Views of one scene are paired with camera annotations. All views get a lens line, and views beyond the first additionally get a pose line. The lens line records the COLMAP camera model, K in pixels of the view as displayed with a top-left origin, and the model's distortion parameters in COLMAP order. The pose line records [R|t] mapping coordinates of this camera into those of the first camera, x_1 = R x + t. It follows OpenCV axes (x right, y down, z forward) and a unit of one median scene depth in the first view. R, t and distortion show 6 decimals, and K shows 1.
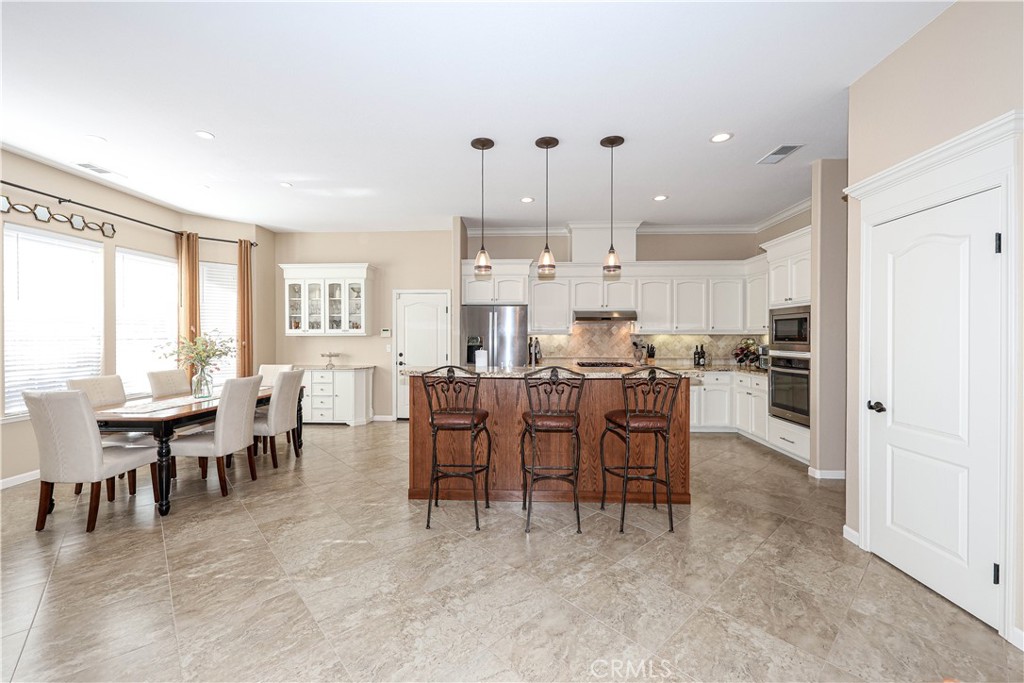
lens RADIAL K [[428.5, 0, 519.5], [0, 428.5, 337.3], [0, 0, 1]] dist [0.002572, -0.001154]
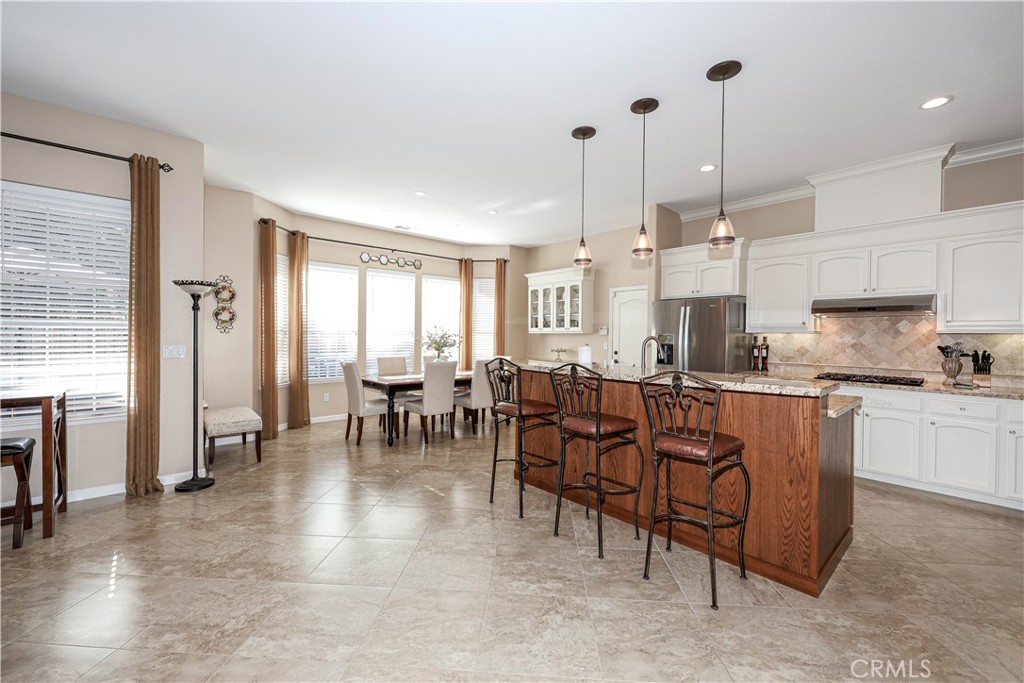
lens RADIAL K [[428.5, 0, 490.7], [0, 428.5, 337.0], [0, 0, 1]] dist [0.002572, -0.001154]
pose [[0.669675, 0.010651, -0.742578, 0.301318], [-0.013118, 0.999911, 0.002511, 0.005630], [0.742538, 0.008059, 0.669755, 0.121402]]
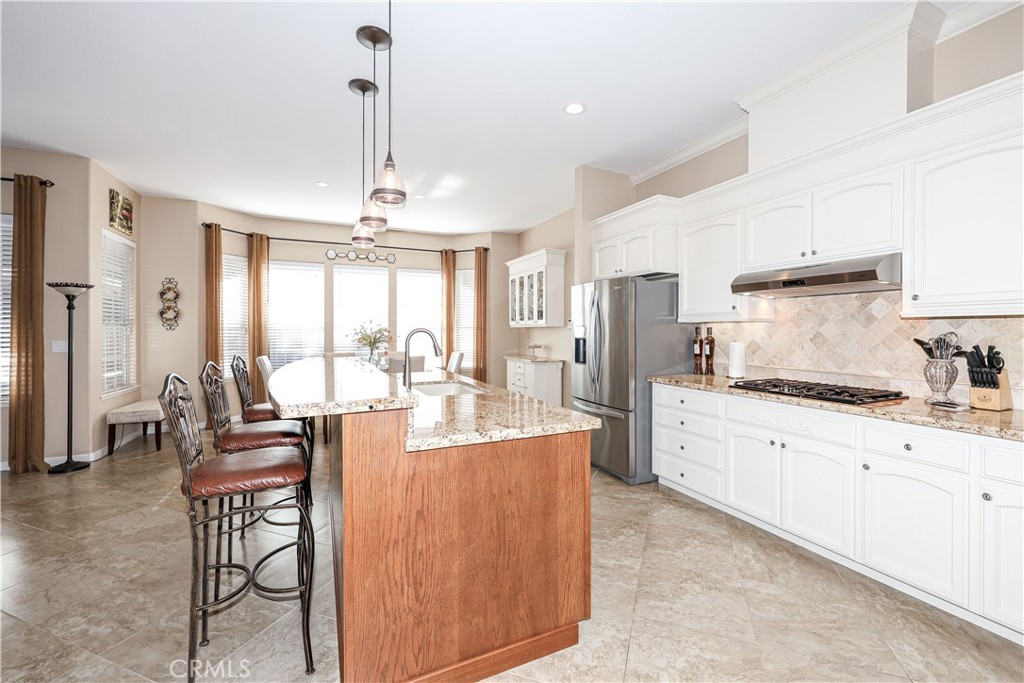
lens RADIAL K [[428.5, 0, 491.2], [0, 428.5, 332.2], [0, 0, 1]] dist [0.002572, -0.001154]
pose [[0.425982, 0.004044, -0.904723, 0.457144], [-0.003252, 0.999990, 0.002938, 0.006374], [0.904726, 0.001690, 0.425991, 0.529774]]
